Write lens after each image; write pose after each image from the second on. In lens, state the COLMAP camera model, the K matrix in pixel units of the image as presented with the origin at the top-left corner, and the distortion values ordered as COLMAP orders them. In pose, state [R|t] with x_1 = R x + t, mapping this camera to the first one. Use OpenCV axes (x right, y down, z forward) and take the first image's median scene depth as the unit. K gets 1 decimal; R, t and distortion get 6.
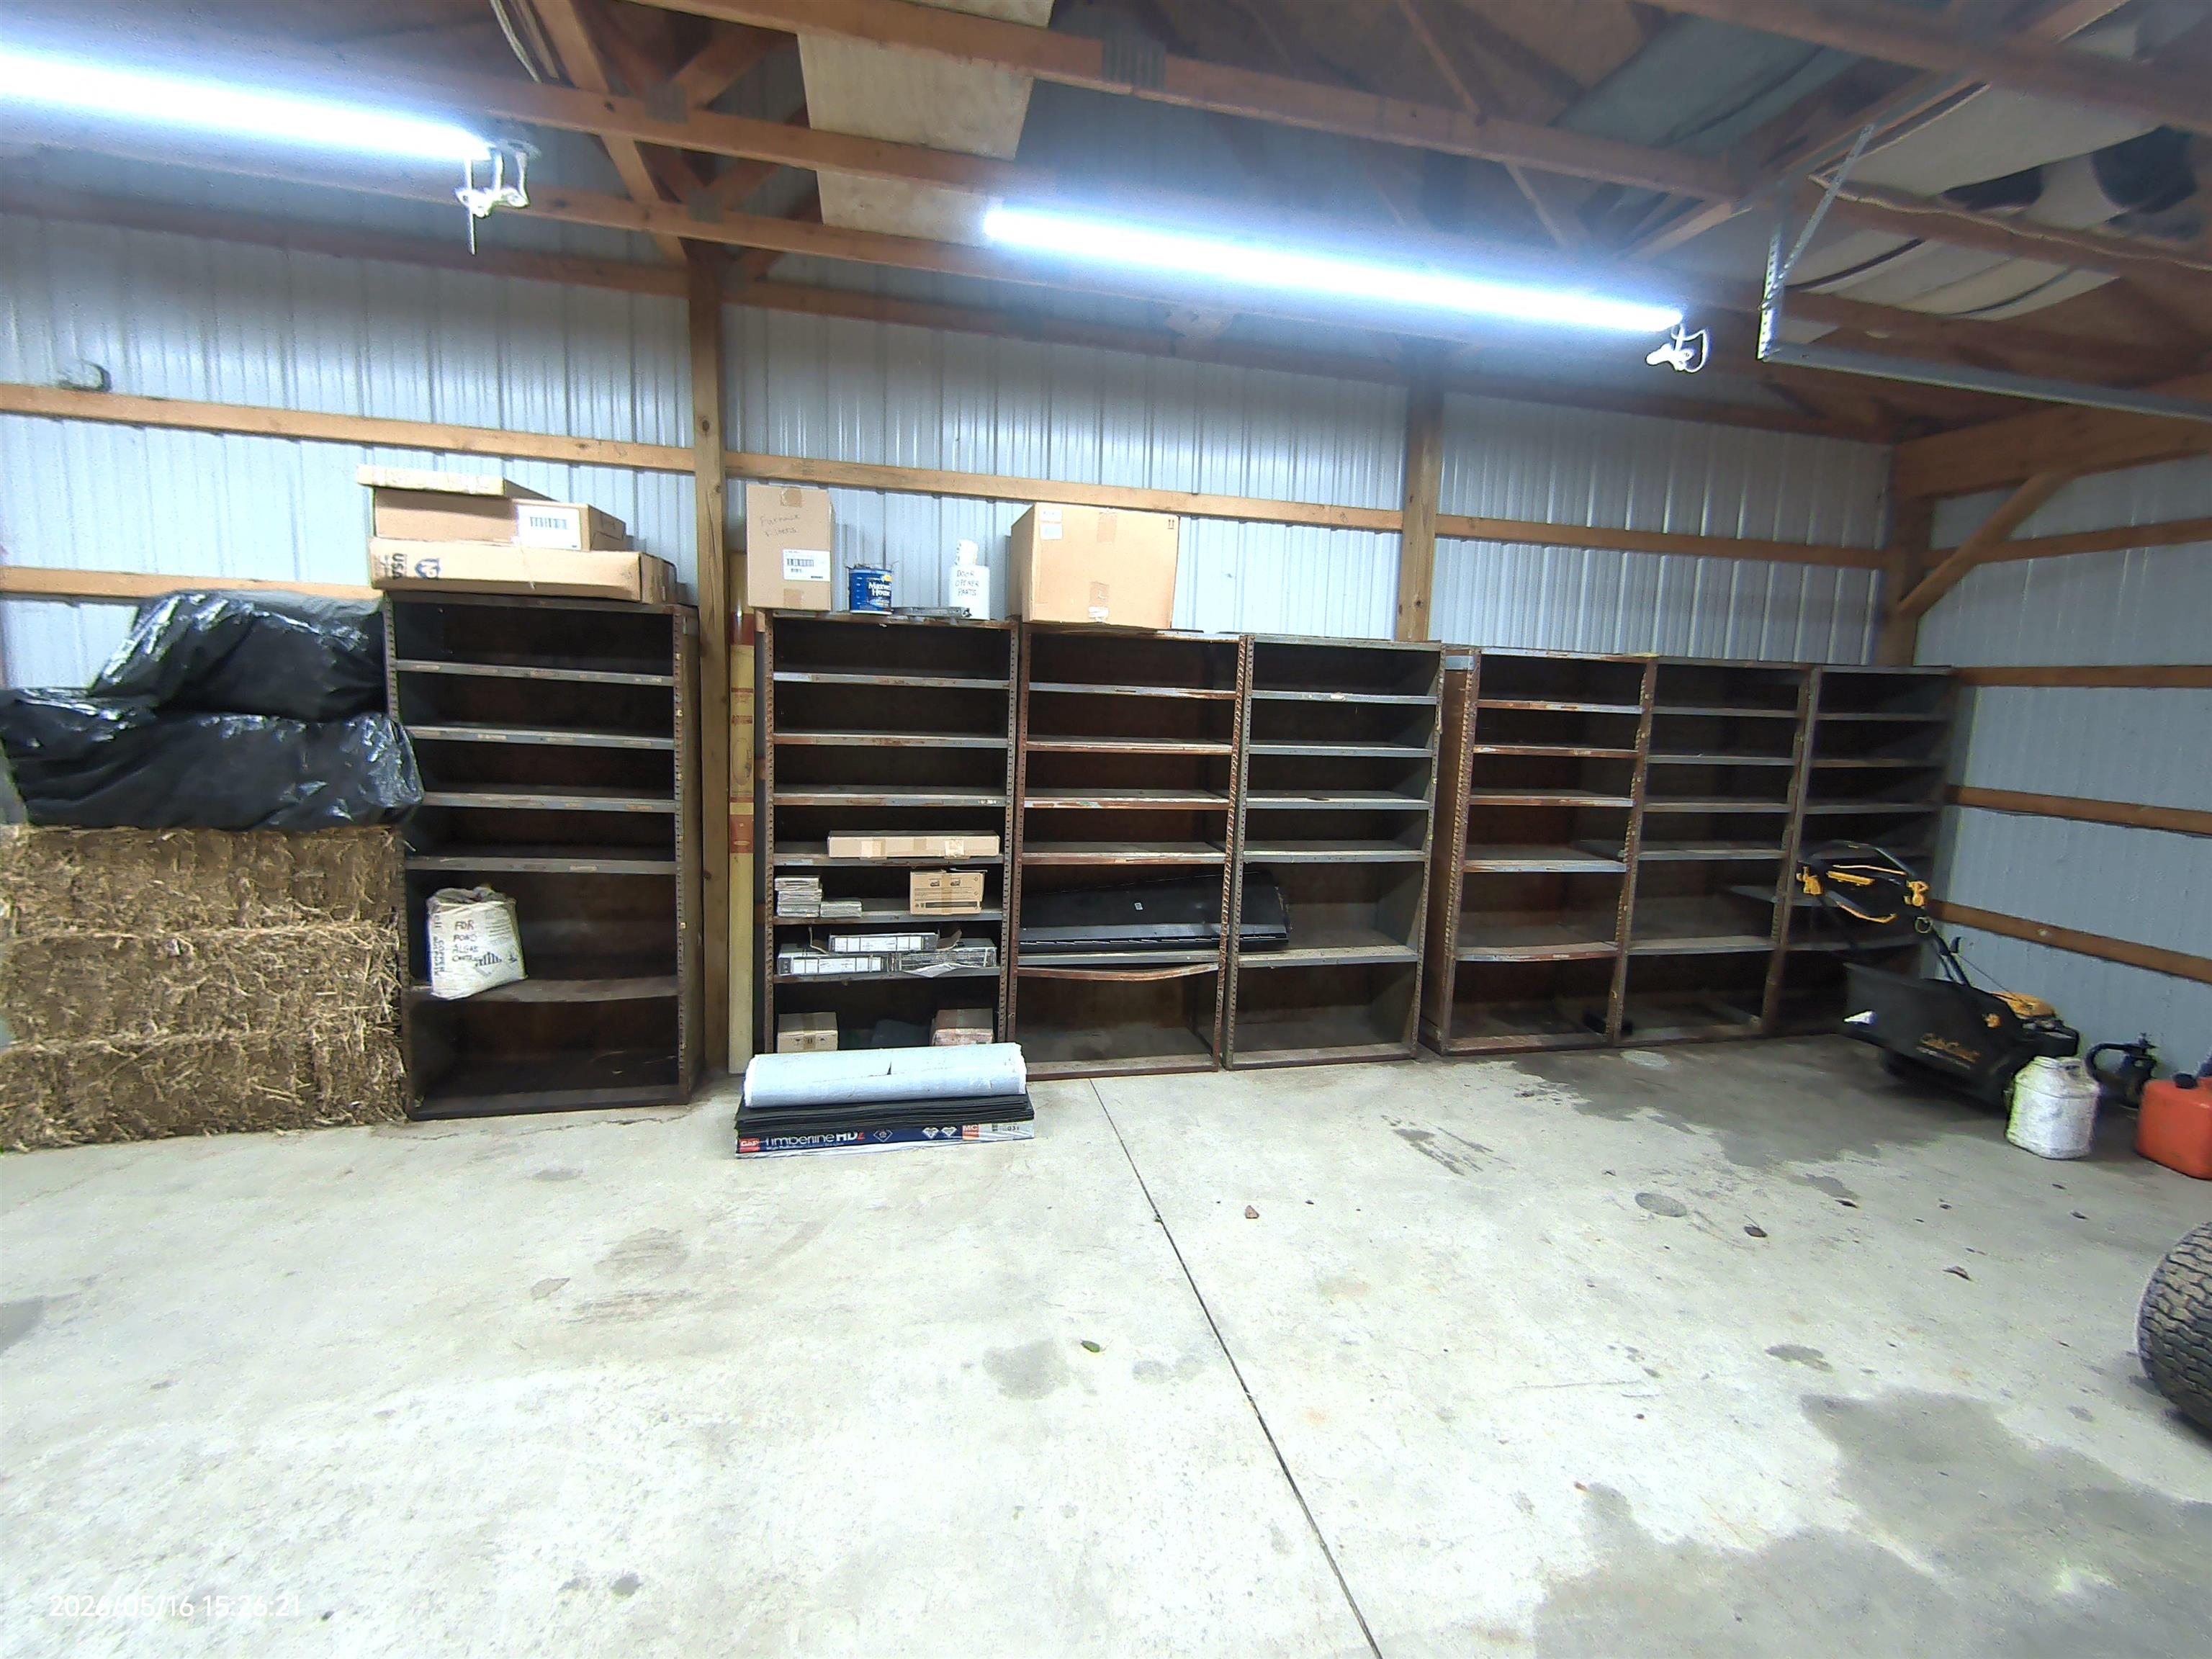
lens RADIAL K [[975.9, 0, 1117.8], [0, 975.9, 811.7], [0, 0, 1]] dist [0.004212, 0.000965]
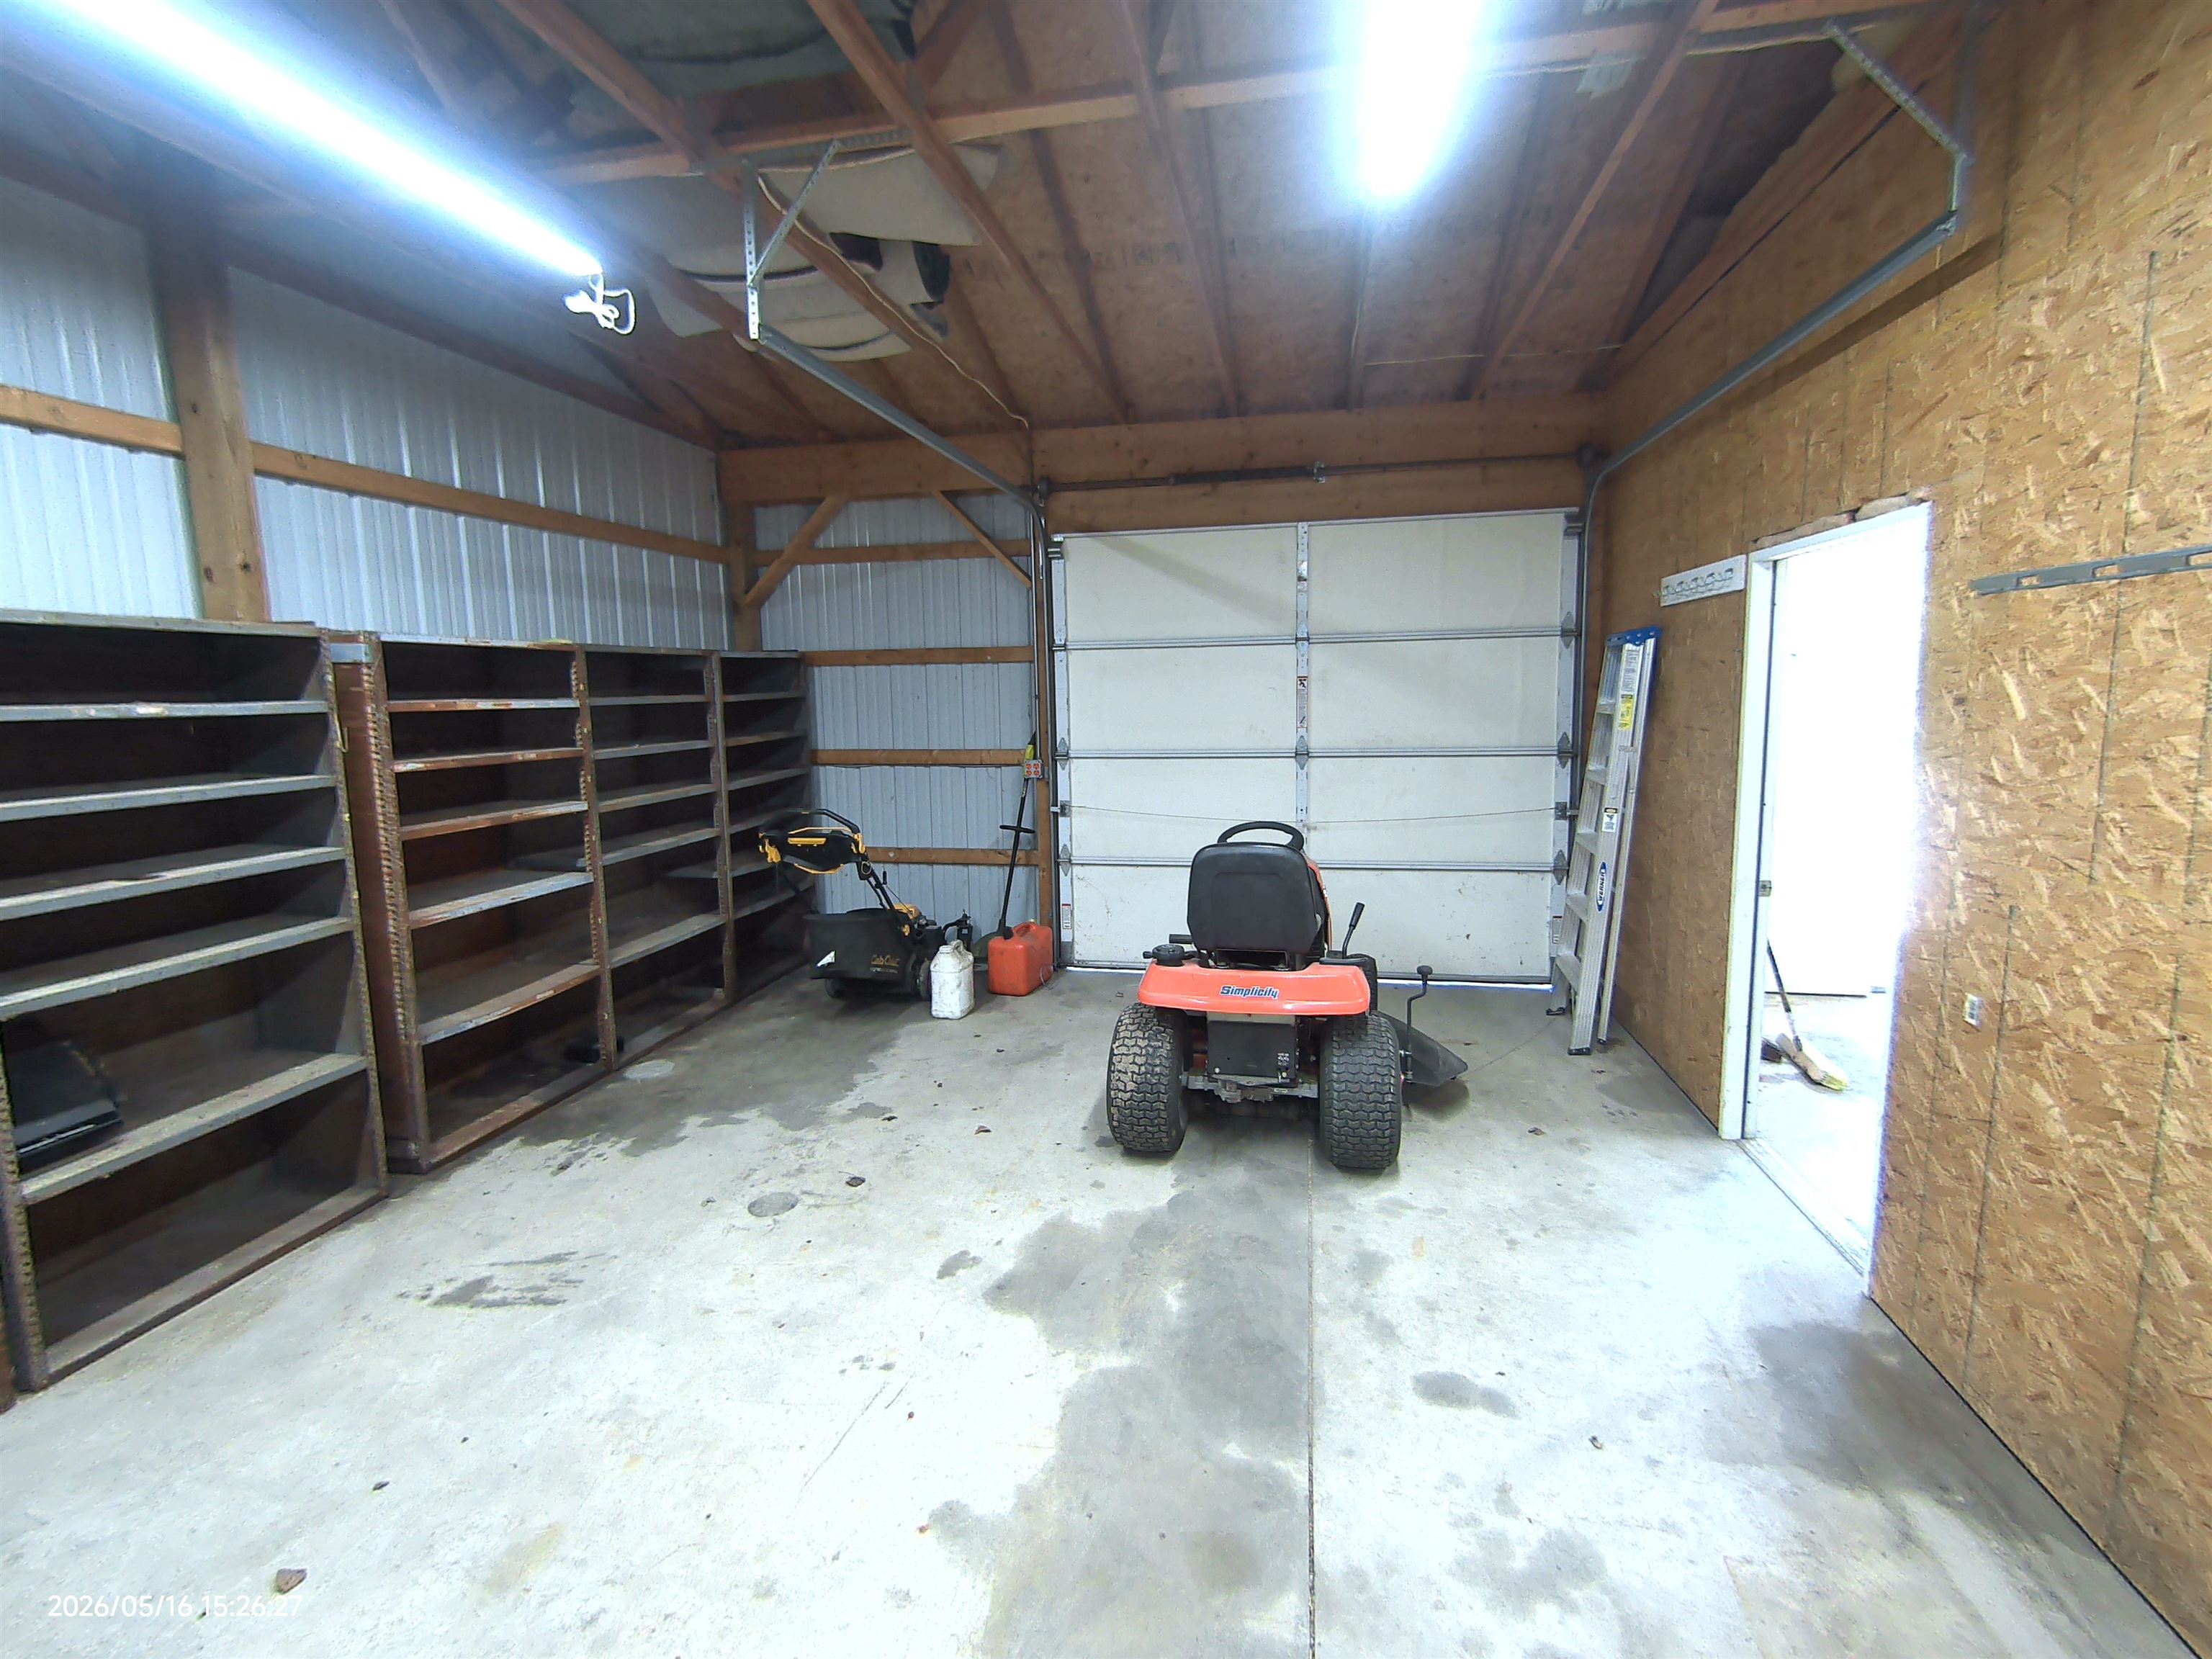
lens RADIAL K [[975.9, 0, 1121.0], [0, 975.9, 802.9], [0, 0, 1]] dist [0.004212, 0.000965]
pose [[0.407949, -0.152896, 0.900111, -0.090845], [0.149942, 0.983712, 0.099140, -0.028001], [-0.900608, 0.094521, 0.424229, 0.179523]]
